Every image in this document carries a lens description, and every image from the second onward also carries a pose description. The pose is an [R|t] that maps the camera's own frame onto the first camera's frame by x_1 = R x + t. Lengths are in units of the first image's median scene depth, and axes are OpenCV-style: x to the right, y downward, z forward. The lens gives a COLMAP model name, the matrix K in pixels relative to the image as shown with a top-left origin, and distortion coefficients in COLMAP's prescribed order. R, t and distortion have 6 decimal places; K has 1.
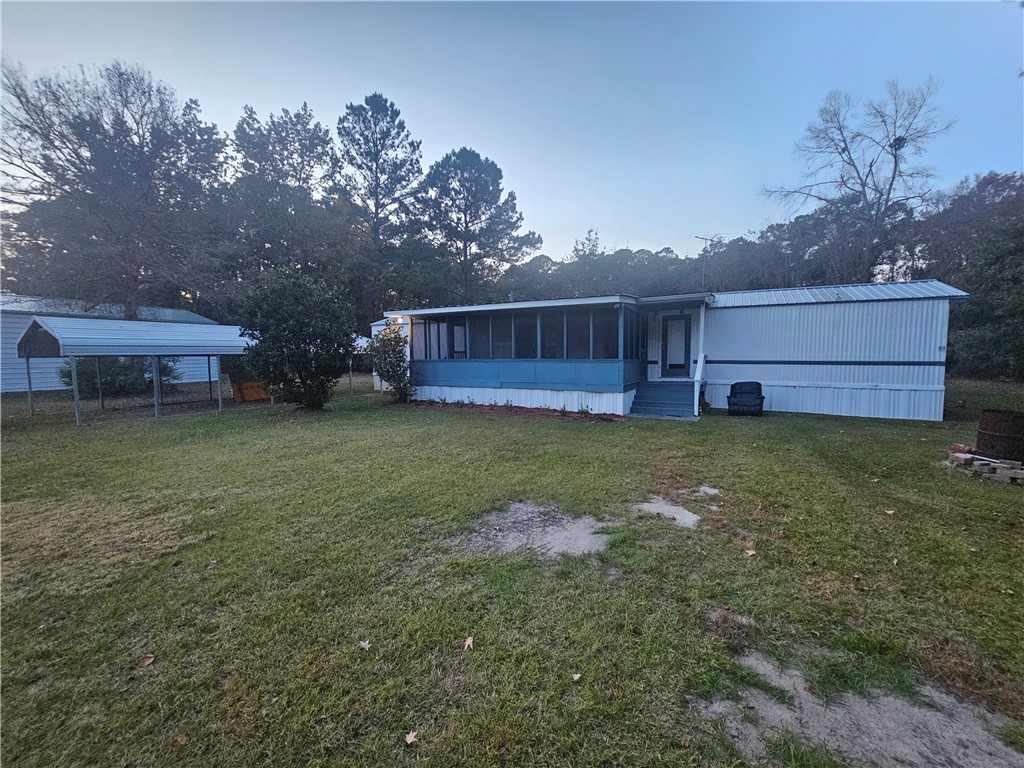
lens RADIAL K [[416.8, 0, 509.0], [0, 416.8, 384.7], [0, 0, 1]] dist [-0.003113, -0.000140]
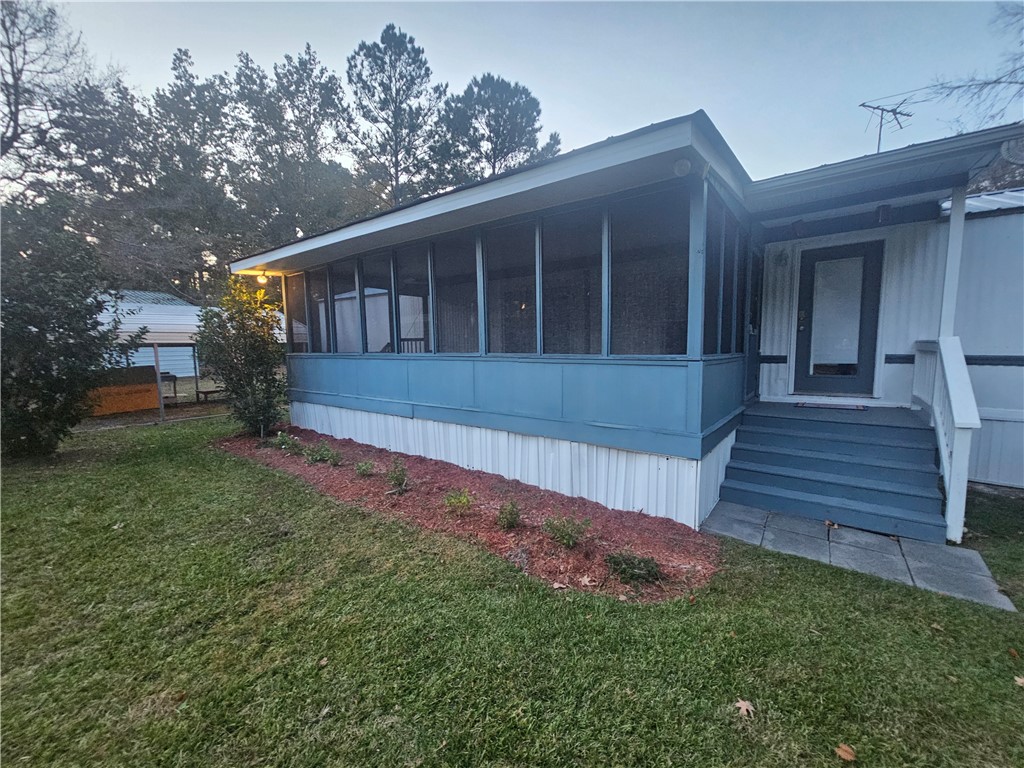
lens RADIAL K [[416.8, 0, 516.6], [0, 416.8, 389.1], [0, 0, 1]] dist [-0.003113, -0.000140]
pose [[0.988791, 0.011596, -0.148856, 0.061927], [-0.006598, 0.999399, 0.034025, -0.015306], [0.149161, -0.032661, 0.988273, 0.227155]]
